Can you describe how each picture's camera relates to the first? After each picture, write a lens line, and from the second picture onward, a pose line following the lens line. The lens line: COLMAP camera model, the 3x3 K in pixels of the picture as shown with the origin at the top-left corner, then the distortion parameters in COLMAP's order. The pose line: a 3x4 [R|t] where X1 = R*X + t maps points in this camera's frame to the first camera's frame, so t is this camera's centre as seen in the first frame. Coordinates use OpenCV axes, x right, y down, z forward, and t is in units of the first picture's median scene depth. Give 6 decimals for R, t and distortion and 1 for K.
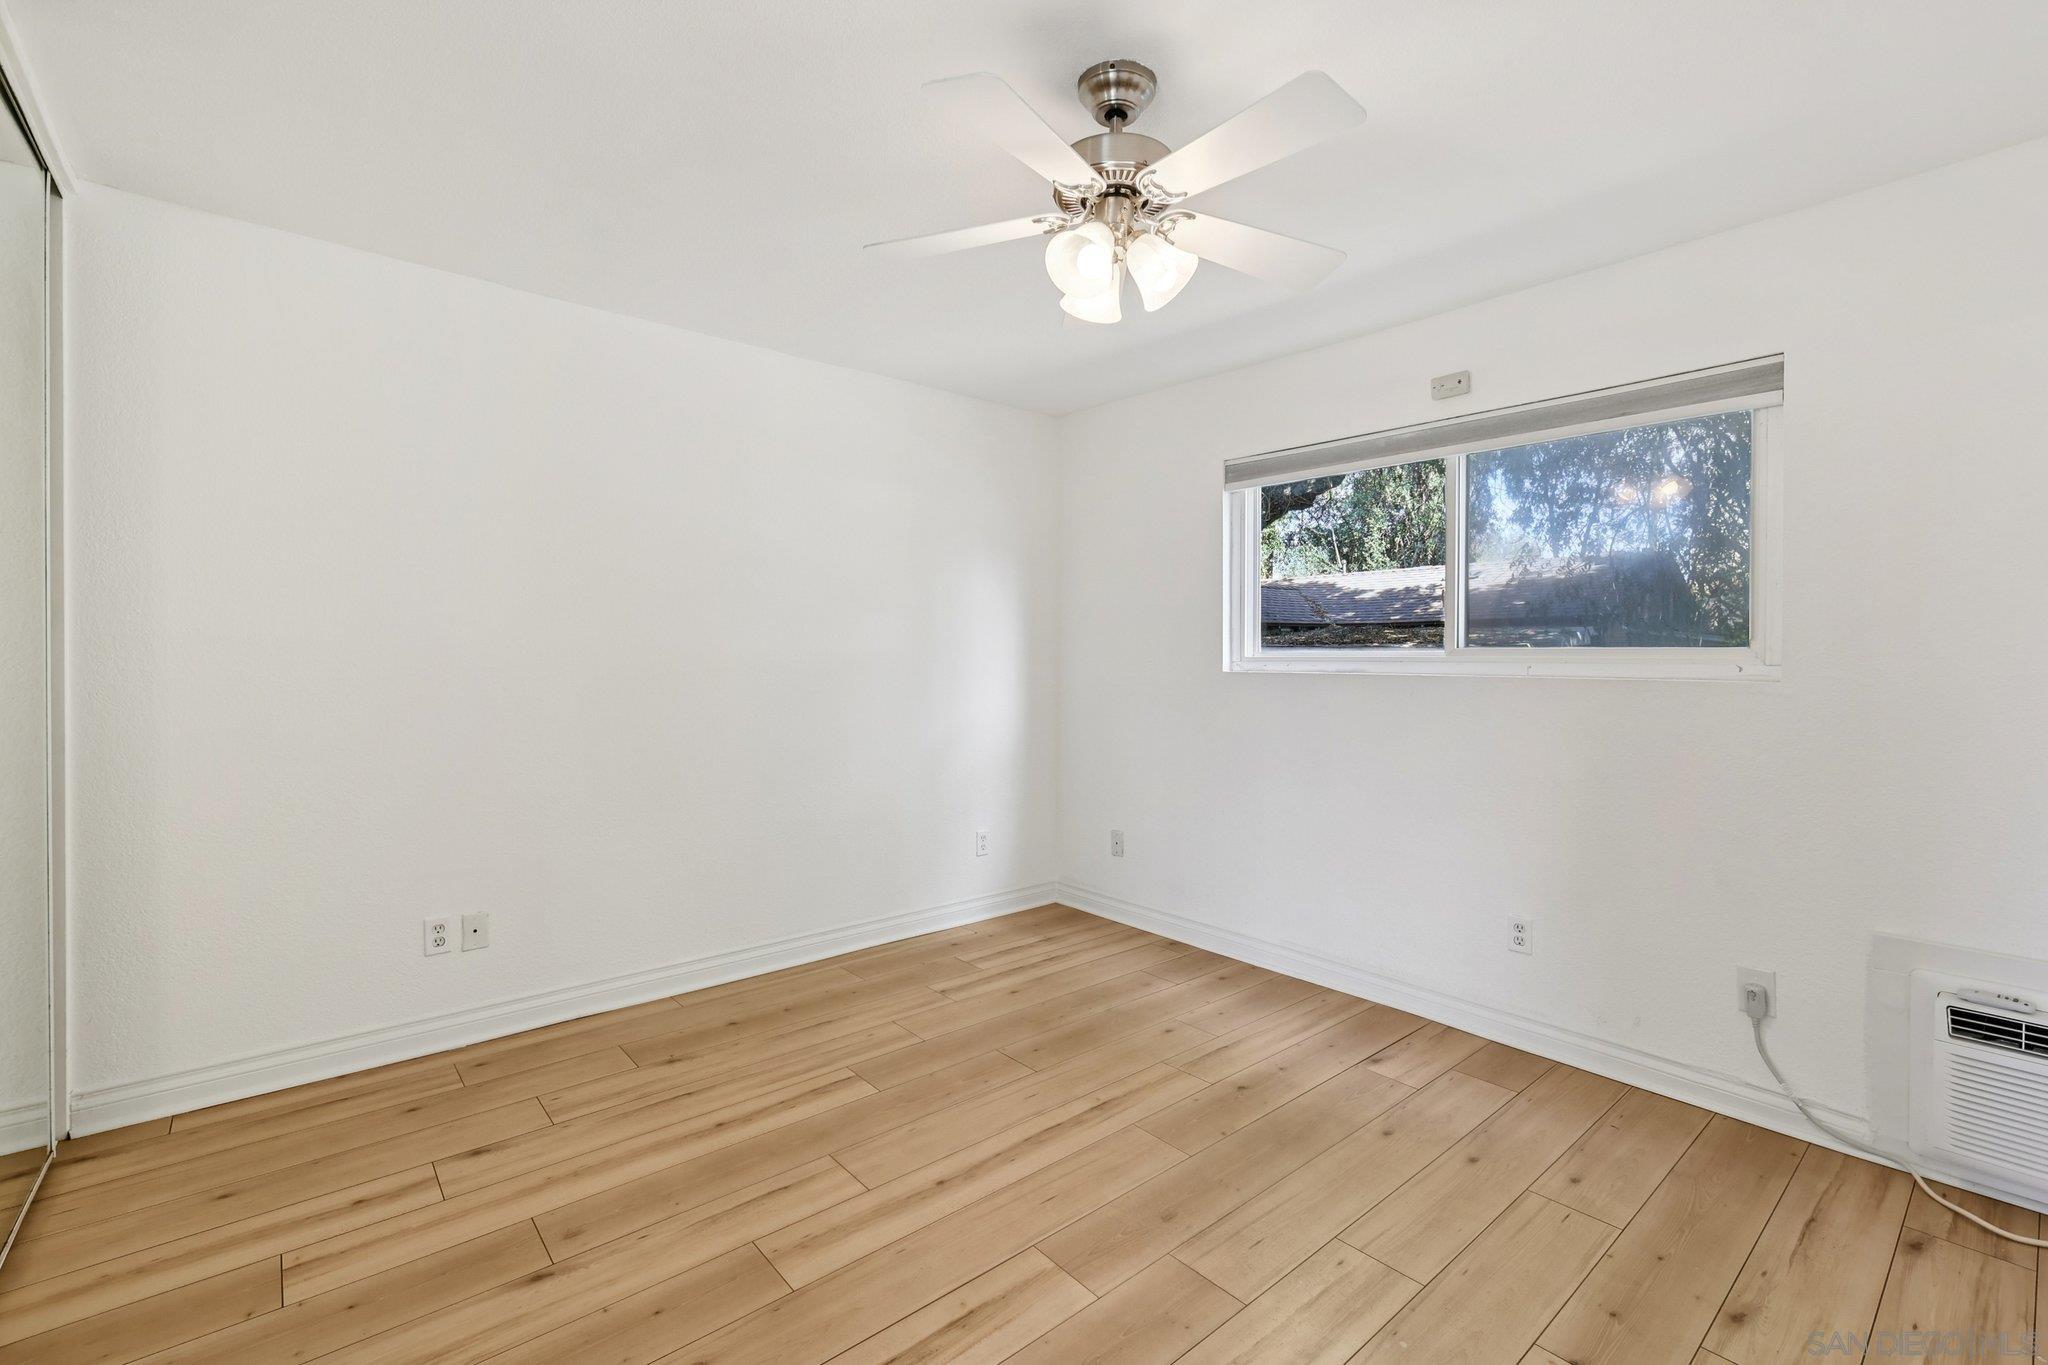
lens RADIAL K [[893.4, 0, 1022.3], [0, 893.4, 672.8], [0, 0, 1]] dist [0.003967, 0.000641]
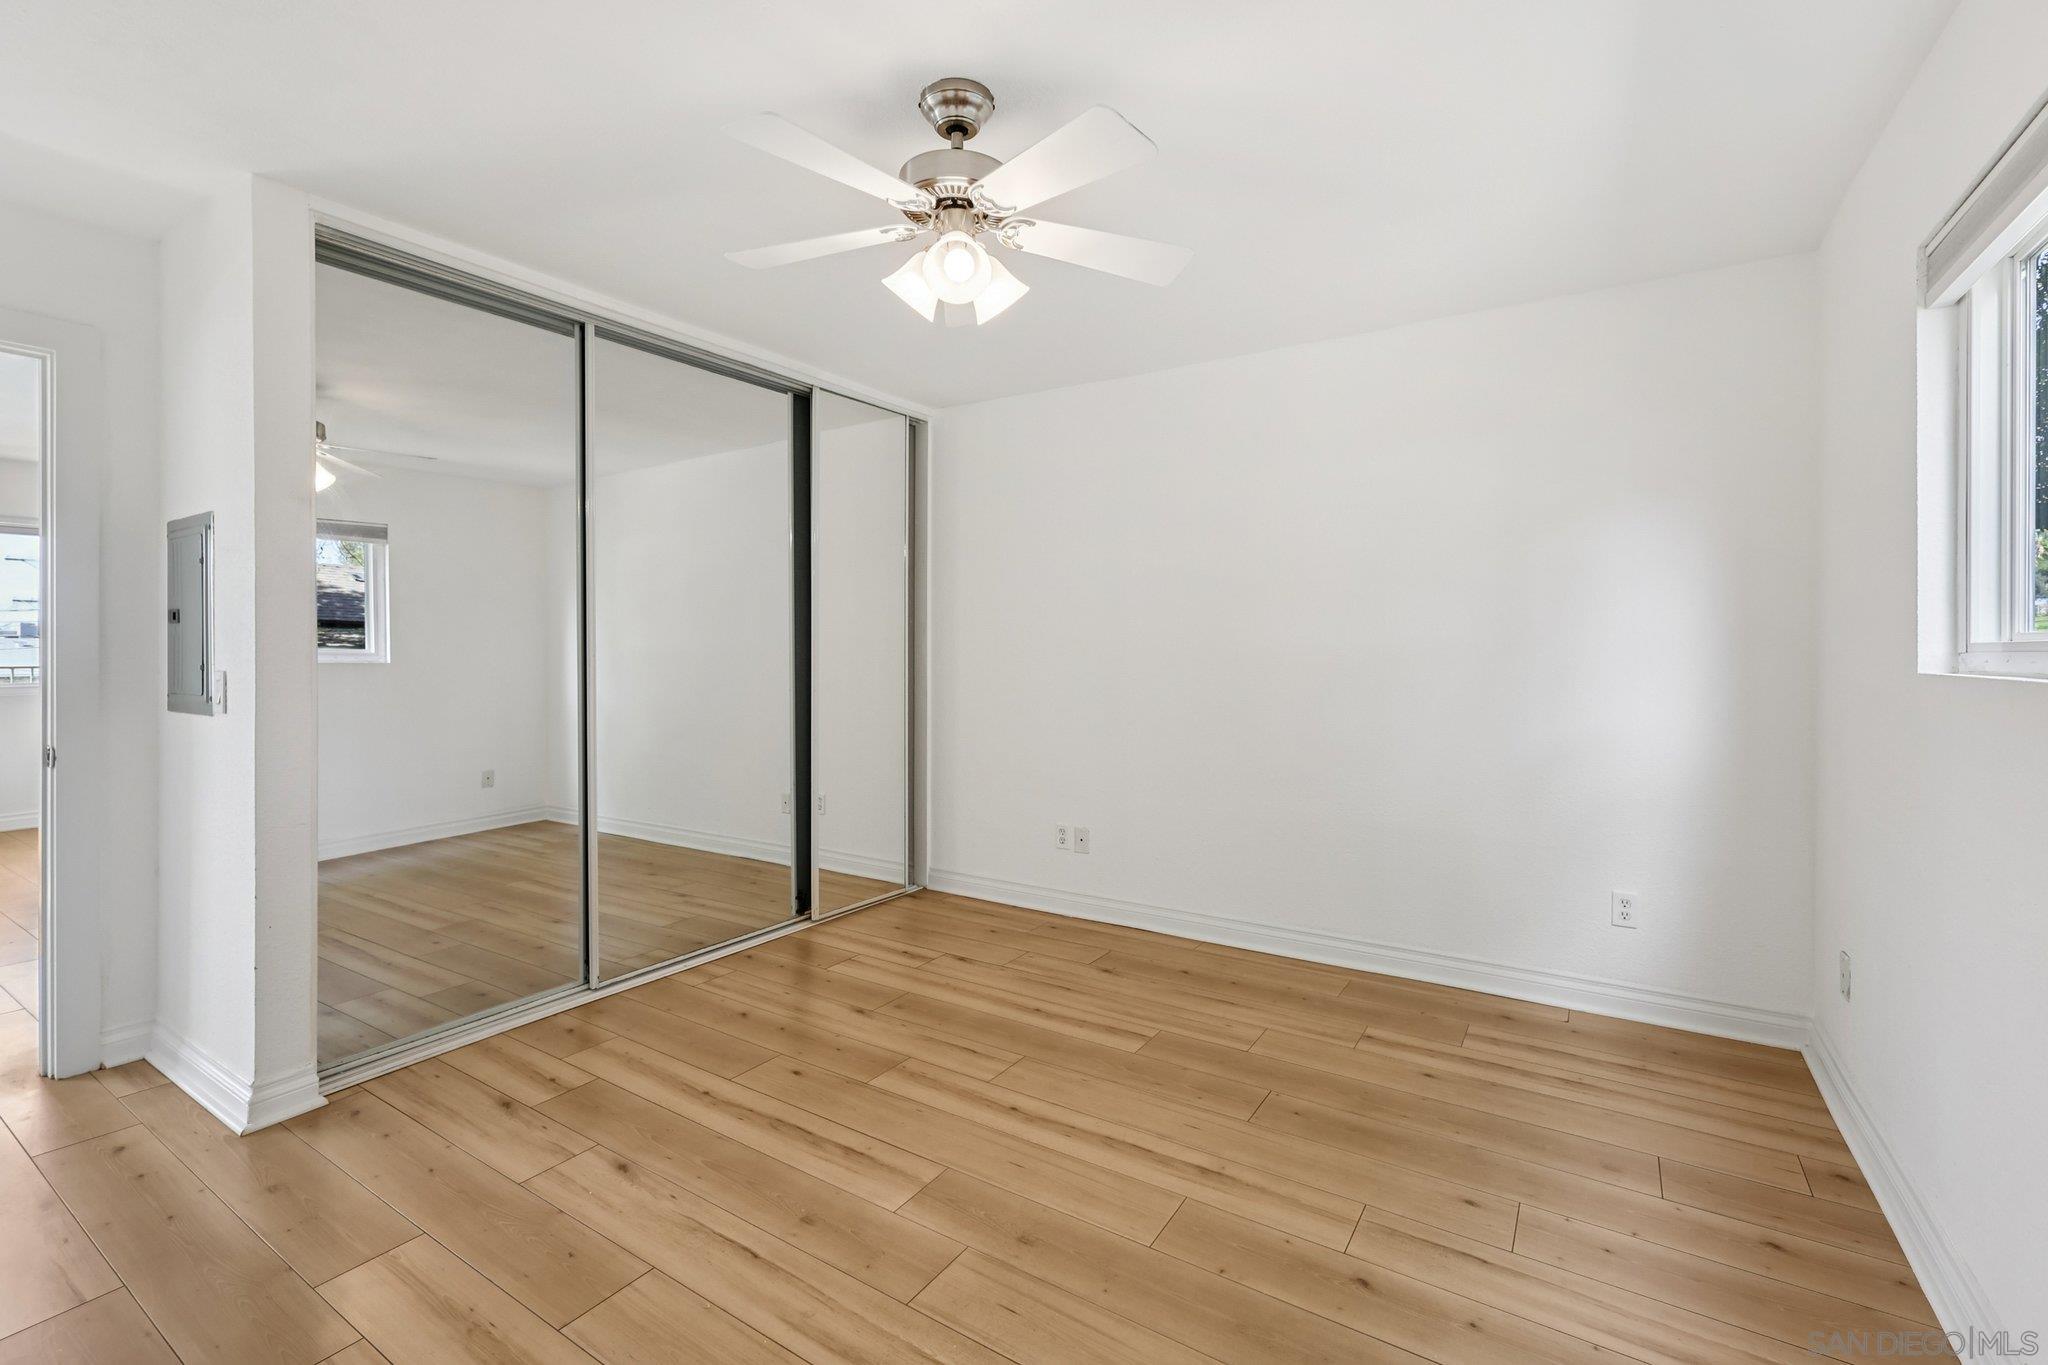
lens RADIAL K [[893.4, 0, 1022.3], [0, 893.4, 672.8], [0, 0, 1]] dist [0.003967, 0.000641]
pose [[0.284917, 0.020690, -0.958329, 0.844508], [-0.015462, 0.999736, 0.016987, -0.001769], [0.958427, 0.009978, 0.285162, 0.583087]]
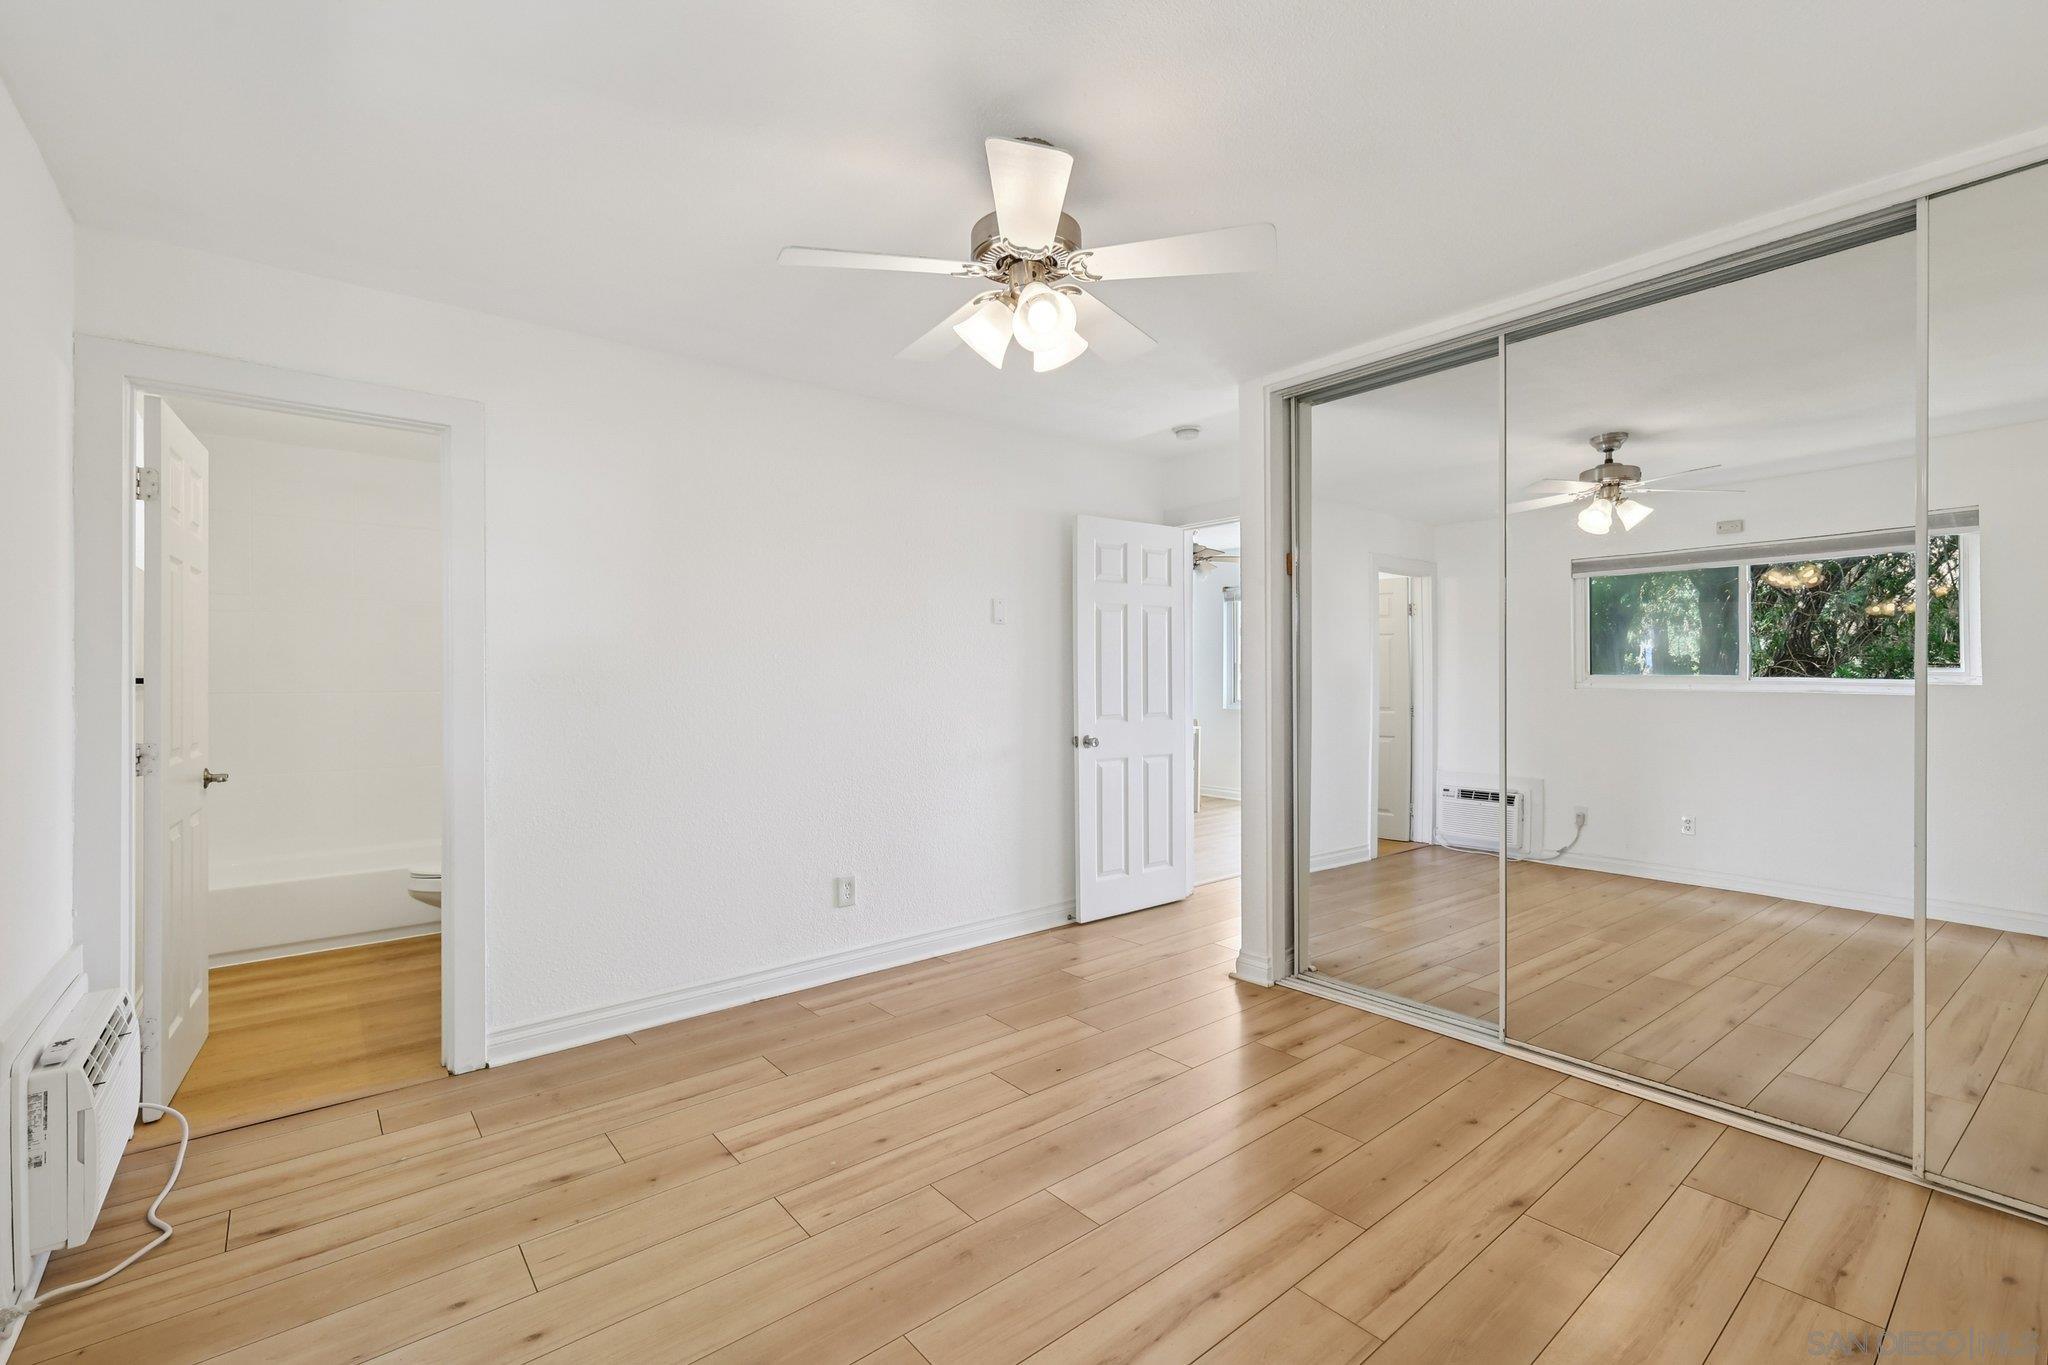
lens RADIAL K [[888.8, 0, 1024.0], [0, 888.8, 682.5], [0, 0, 1]] dist [0.002622, 0.000078]
pose [[-0.999881, -0.000493, 0.015425, 0.067335], [-0.000094, 0.999666, 0.025861, -0.030186], [-0.015433, 0.025857, -0.999547, 1.569571]]
